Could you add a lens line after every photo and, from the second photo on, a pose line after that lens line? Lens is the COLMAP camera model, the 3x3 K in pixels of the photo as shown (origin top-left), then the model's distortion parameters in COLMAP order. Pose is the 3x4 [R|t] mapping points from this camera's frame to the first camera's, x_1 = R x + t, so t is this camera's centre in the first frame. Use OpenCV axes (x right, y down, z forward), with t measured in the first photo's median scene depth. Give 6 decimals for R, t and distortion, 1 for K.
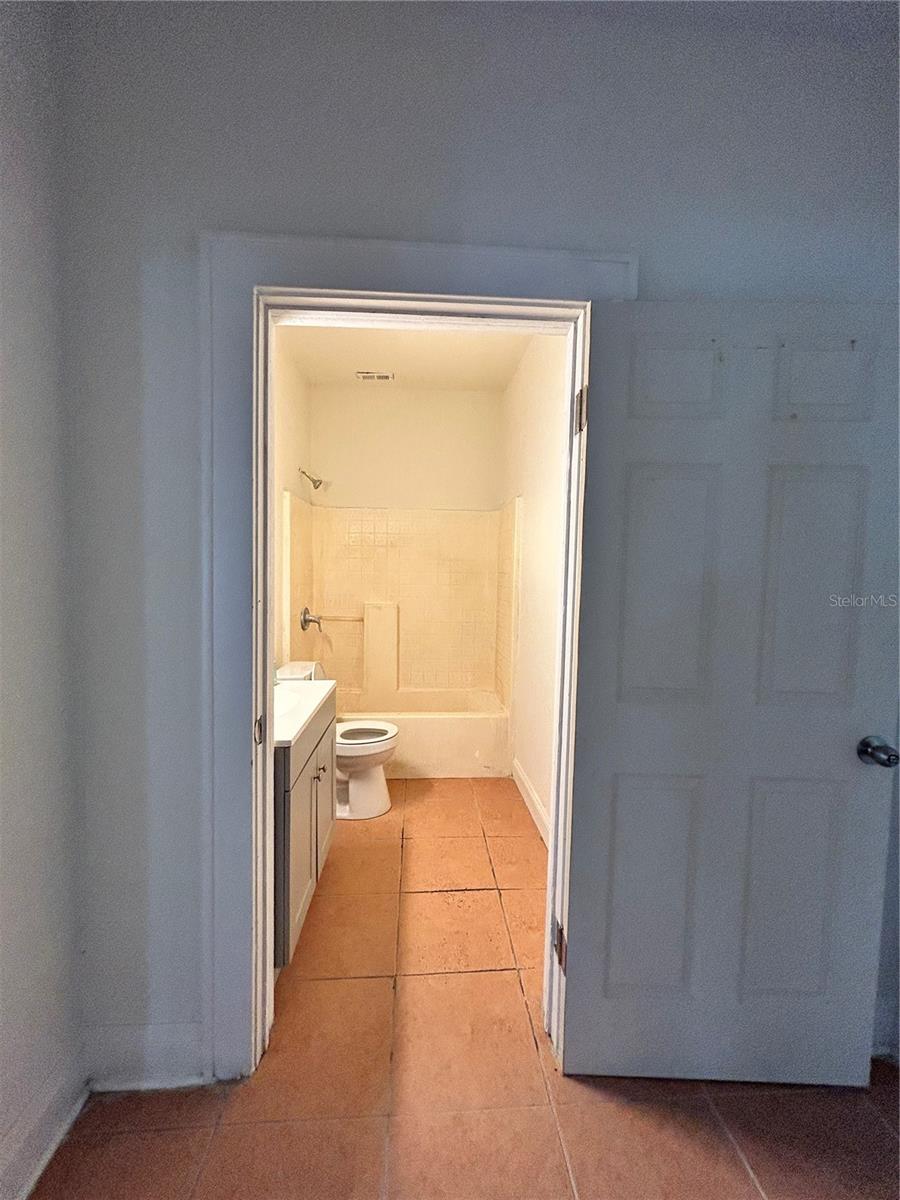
lens RADIAL K [[485.1, 0, 451.1], [0, 485.1, 596.9], [0, 0, 1]] dist [-0.001011, 0.000927]
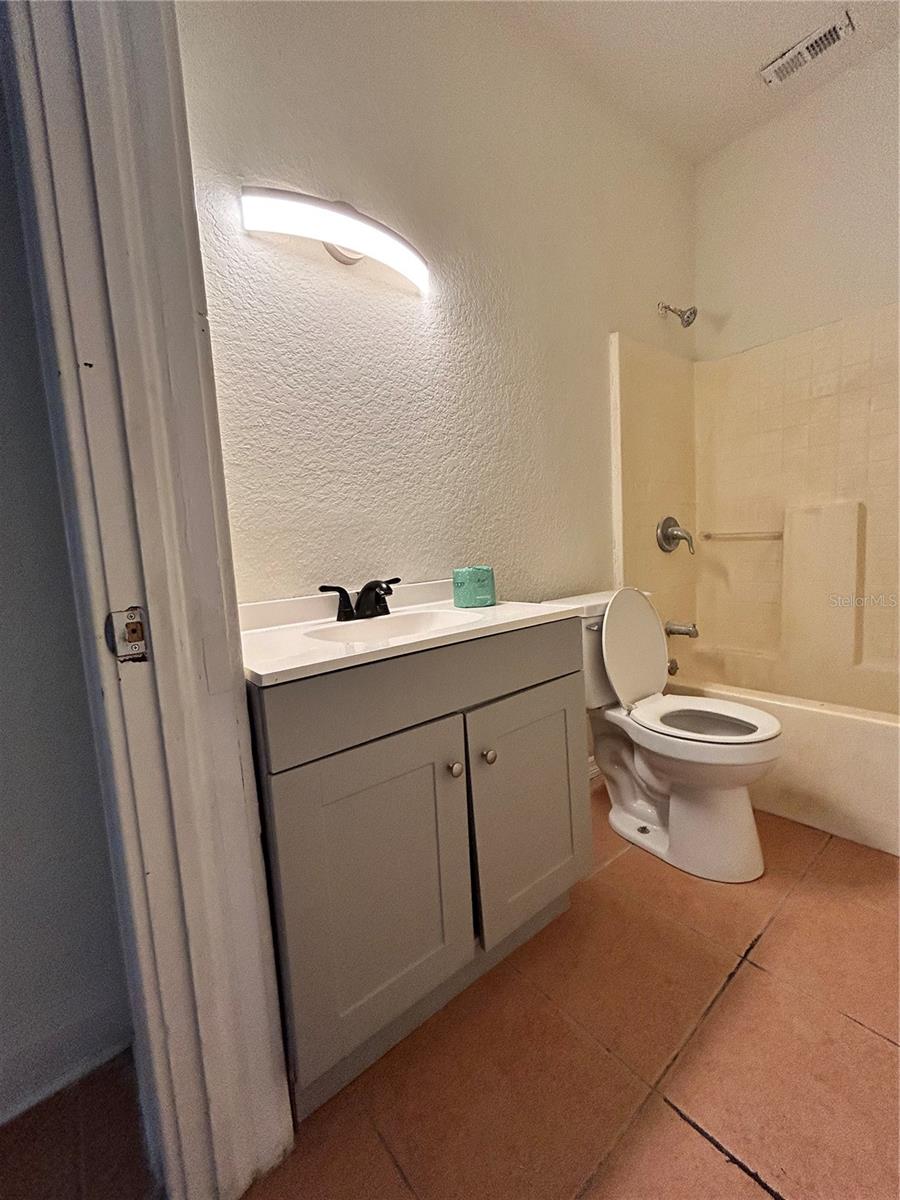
lens RADIAL K [[485.1, 0, 446.3], [0, 485.1, 600.5], [0, 0, 1]] dist [-0.001011, 0.000927]
pose [[0.571154, 0.039860, -0.819875, 0.080634], [0.026124, 0.997432, 0.066692, 0.089910], [0.820427, -0.059510, 0.568645, 0.401003]]
